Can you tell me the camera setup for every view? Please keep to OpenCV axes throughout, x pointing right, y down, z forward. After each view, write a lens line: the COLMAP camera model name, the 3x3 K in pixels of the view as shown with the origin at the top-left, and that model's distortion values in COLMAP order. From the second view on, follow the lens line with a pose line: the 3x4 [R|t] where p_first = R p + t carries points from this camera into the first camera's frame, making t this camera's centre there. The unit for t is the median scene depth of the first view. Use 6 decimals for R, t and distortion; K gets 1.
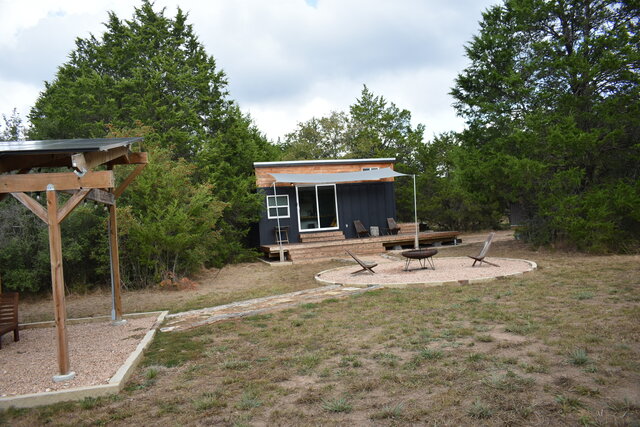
lens RADIAL K [[504.0, 0, 320.0], [0, 504.0, 213.5], [0, 0, 1]] dist [-0.006849, -0.000385]
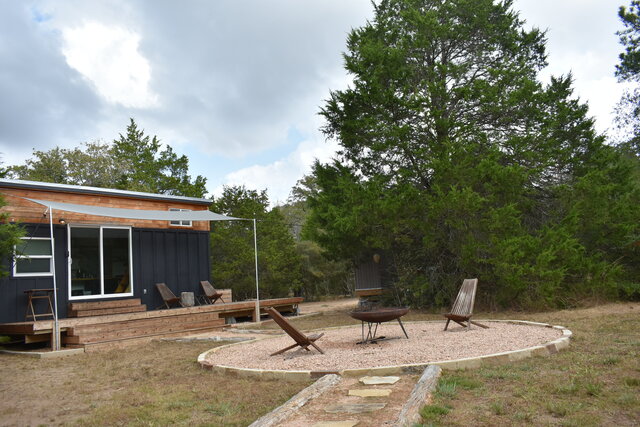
lens RADIAL K [[504.0, 0, 320.0], [0, 504.0, 213.5], [0, 0, 1]] dist [-0.006849, -0.000385]
pose [[0.830602, 0.087784, 0.549905, -0.133374], [0.008837, 0.985295, -0.170636, 0.040178], [-0.556797, 0.146590, 0.817611, 0.327470]]
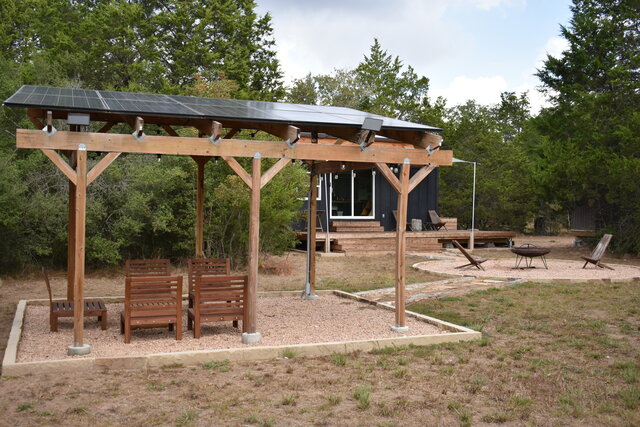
lens RADIAL K [[718.4, 0, 320.0], [0, 718.4, 213.5], [0, 0, 1]] dist [0.002216, -0.007160]
pose [[0.981002, 0.077256, 0.177952, -0.269601], [-0.080474, 0.996697, 0.010924, 0.016912], [-0.176520, -0.025037, 0.983979, -0.150621]]
